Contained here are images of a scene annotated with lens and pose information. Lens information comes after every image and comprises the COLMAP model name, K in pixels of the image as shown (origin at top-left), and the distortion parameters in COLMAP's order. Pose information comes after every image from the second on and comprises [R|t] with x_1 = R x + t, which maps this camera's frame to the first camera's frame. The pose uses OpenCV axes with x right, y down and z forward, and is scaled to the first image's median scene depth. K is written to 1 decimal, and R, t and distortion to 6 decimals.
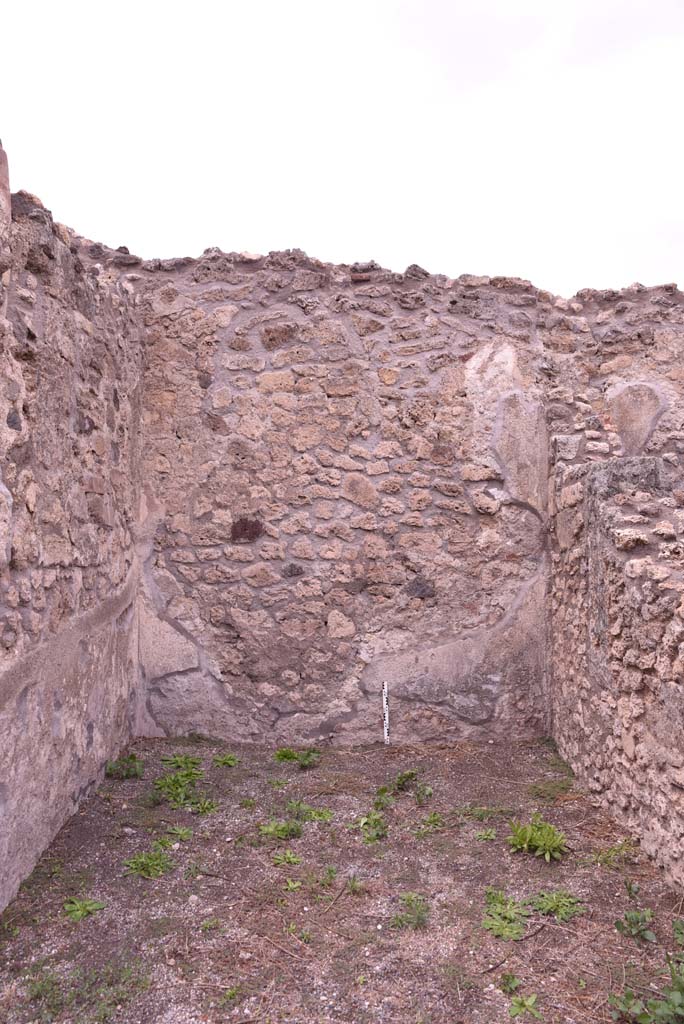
lens RADIAL K [[700.0, 0, 340.0], [0, 700.0, 513.6], [0, 0, 1]] dist [-0.132854, 0.091055]
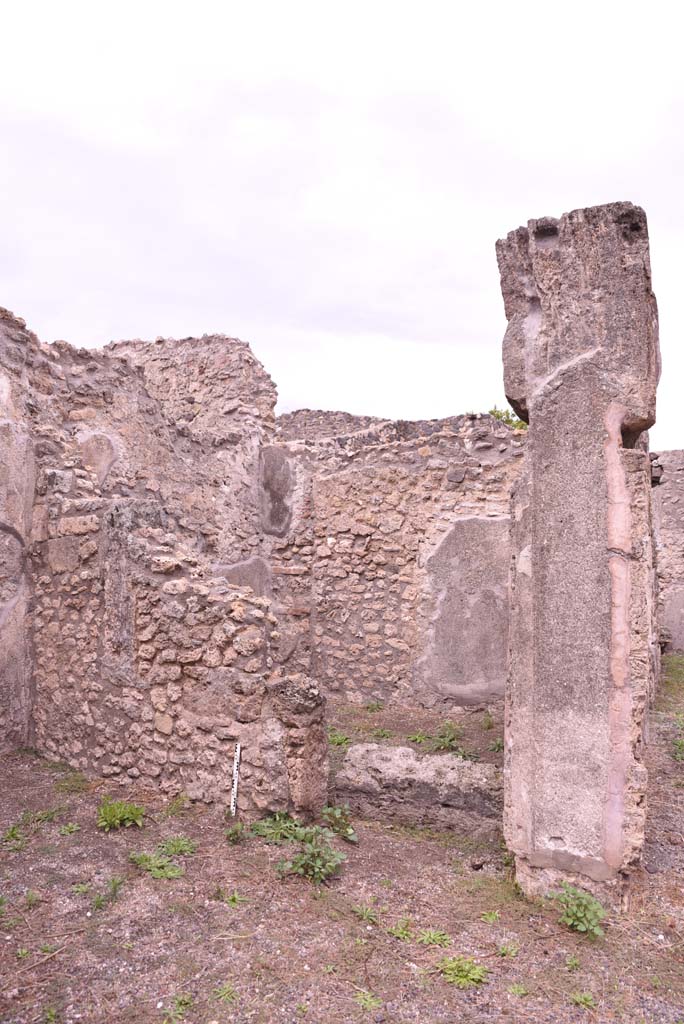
lens RADIAL K [[700.0, 0, 341.2], [0, 700.0, 514.3], [0, 0, 1]] dist [-0.132854, 0.091055]
pose [[0.443270, 0.079966, 0.892814, -0.501750], [-0.046003, 0.996730, -0.066433, 0.011780], [-0.895207, -0.011624, 0.445499, 0.097998]]
